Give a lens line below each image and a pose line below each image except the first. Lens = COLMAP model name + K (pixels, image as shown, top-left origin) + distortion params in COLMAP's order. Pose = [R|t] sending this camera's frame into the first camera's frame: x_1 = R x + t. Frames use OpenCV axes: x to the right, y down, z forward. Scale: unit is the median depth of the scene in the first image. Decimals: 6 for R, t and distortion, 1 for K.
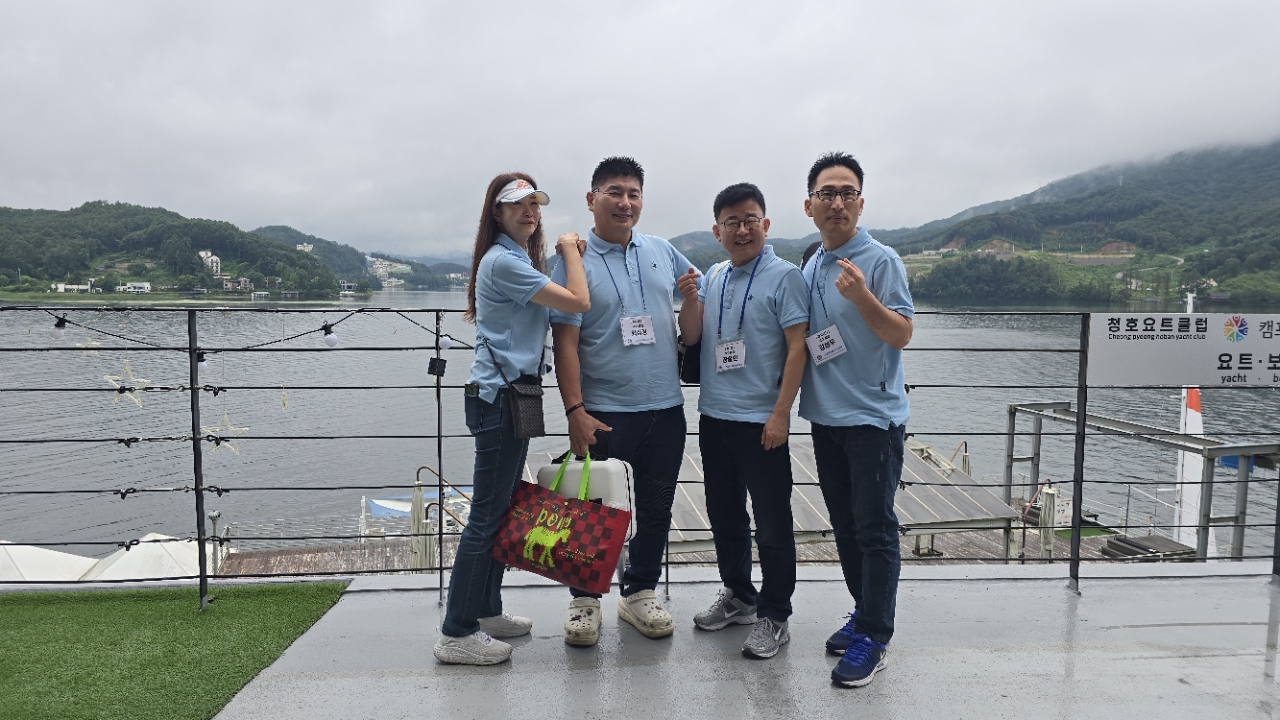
lens RADIAL K [[869.4, 0, 626.9], [0, 869.4, 351.4], [0, 0, 1]] dist [0.042680, -0.027380]
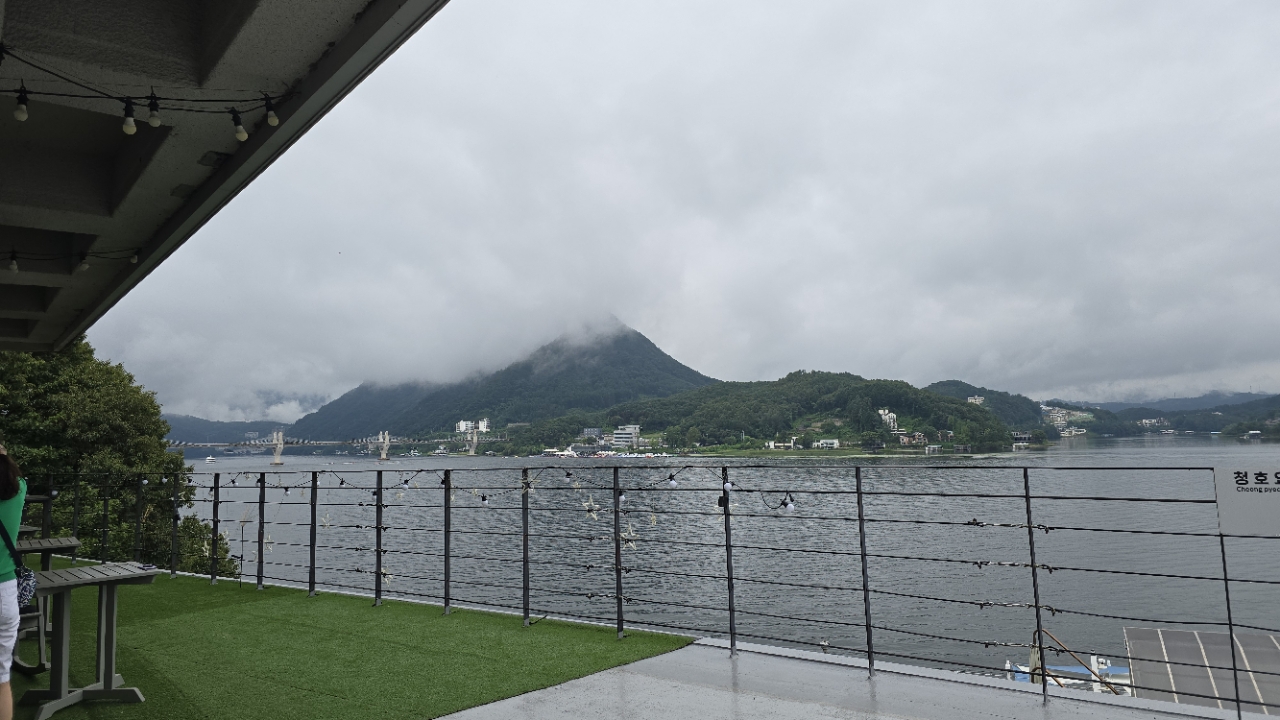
lens RADIAL K [[869.4, 0, 653.8], [0, 869.4, 337.1], [0, 0, 1]] dist [0.042680, -0.027380]
pose [[0.760468, -0.101517, -0.641391, 0.746071], [-0.021511, 0.983225, -0.181126, 0.012385], [0.649019, 0.151537, 0.745527, -0.350005]]
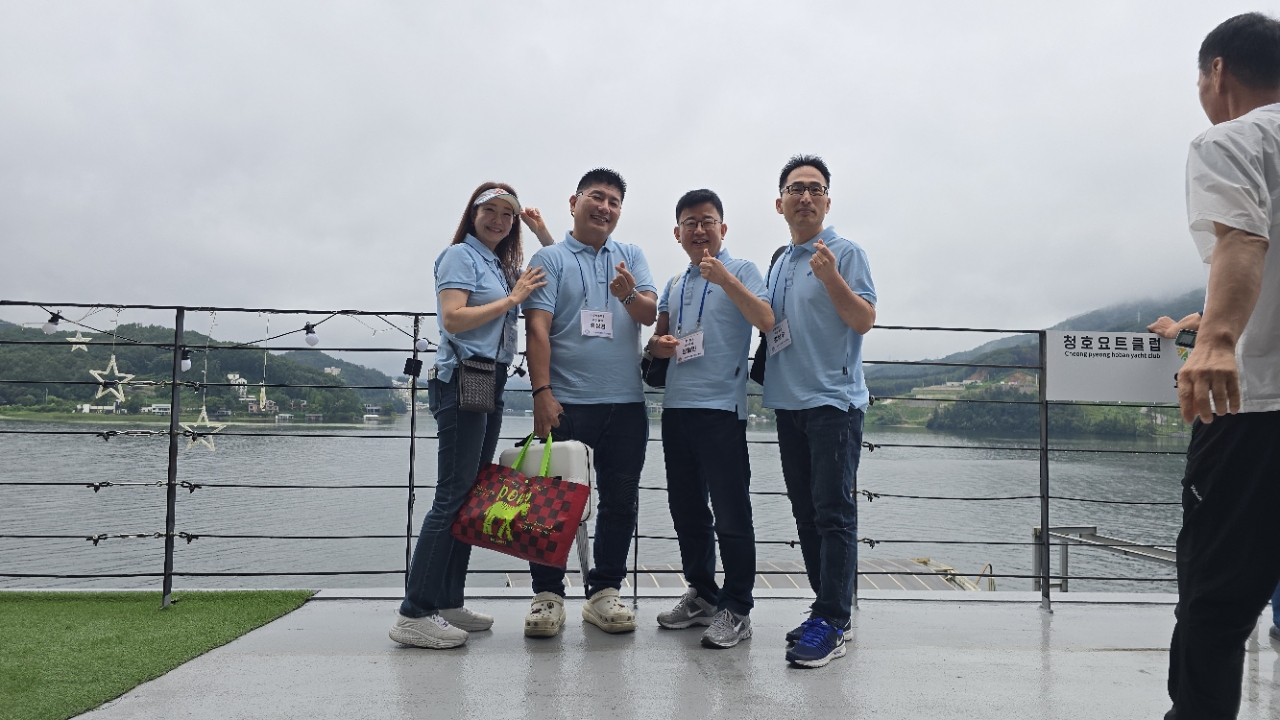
lens RADIAL K [[869.4, 0, 649.1], [0, 869.4, 352.1], [0, 0, 1]] dist [0.042680, -0.027380]
pose [[0.999914, 0.012668, -0.003454, 0.063171], [-0.013034, 0.989416, -0.144523, 0.141504], [0.001587, 0.144556, 0.989495, -0.024930]]
